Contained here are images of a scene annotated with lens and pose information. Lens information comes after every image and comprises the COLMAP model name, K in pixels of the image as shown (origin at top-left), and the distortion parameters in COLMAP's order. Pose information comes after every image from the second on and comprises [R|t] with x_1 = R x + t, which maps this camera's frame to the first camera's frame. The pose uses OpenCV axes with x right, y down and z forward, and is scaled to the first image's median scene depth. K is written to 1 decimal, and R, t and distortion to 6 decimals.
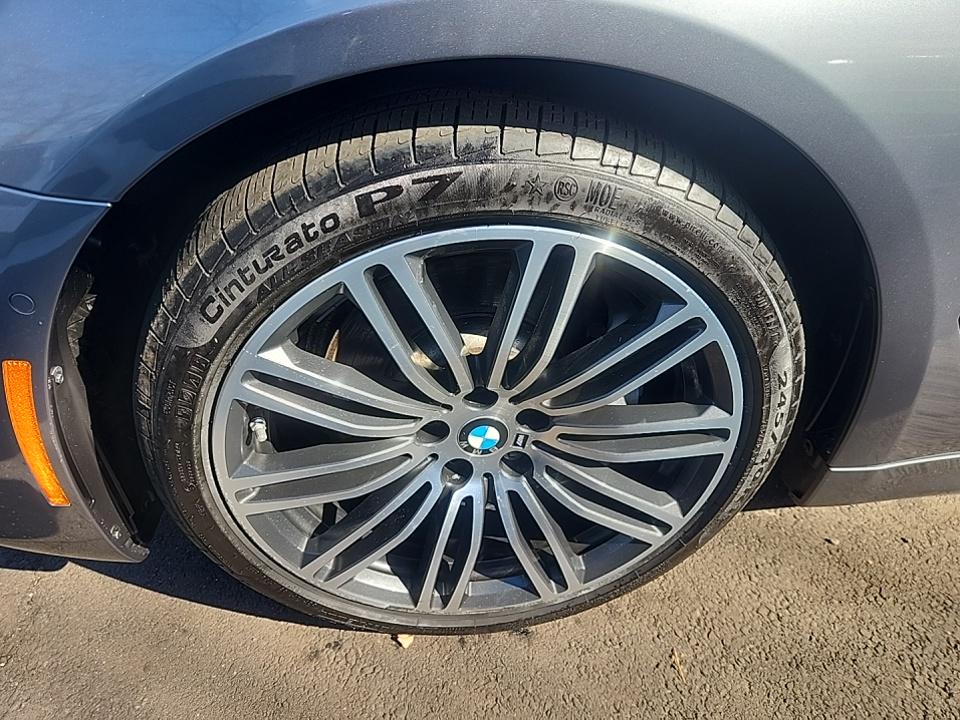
lens RADIAL K [[713.6, 0, 480.0], [0, 713.6, 360.0], [0, 0, 1]] dist [0.083952, -0.089674]
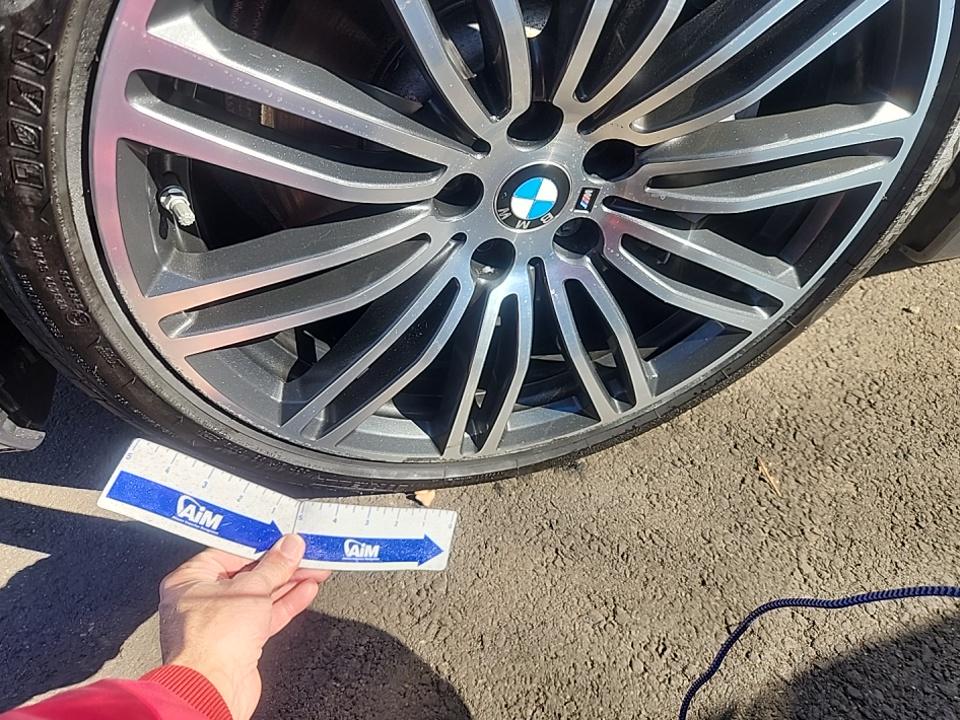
lens RADIAL K [[713.6, 0, 480.0], [0, 713.6, 360.0], [0, 0, 1]] dist [0.083952, -0.089674]
pose [[0.986997, -0.126926, 0.098625, -0.111183], [0.102969, 0.970411, 0.218402, 0.090697], [-0.123427, -0.205407, 0.970862, 0.299391]]
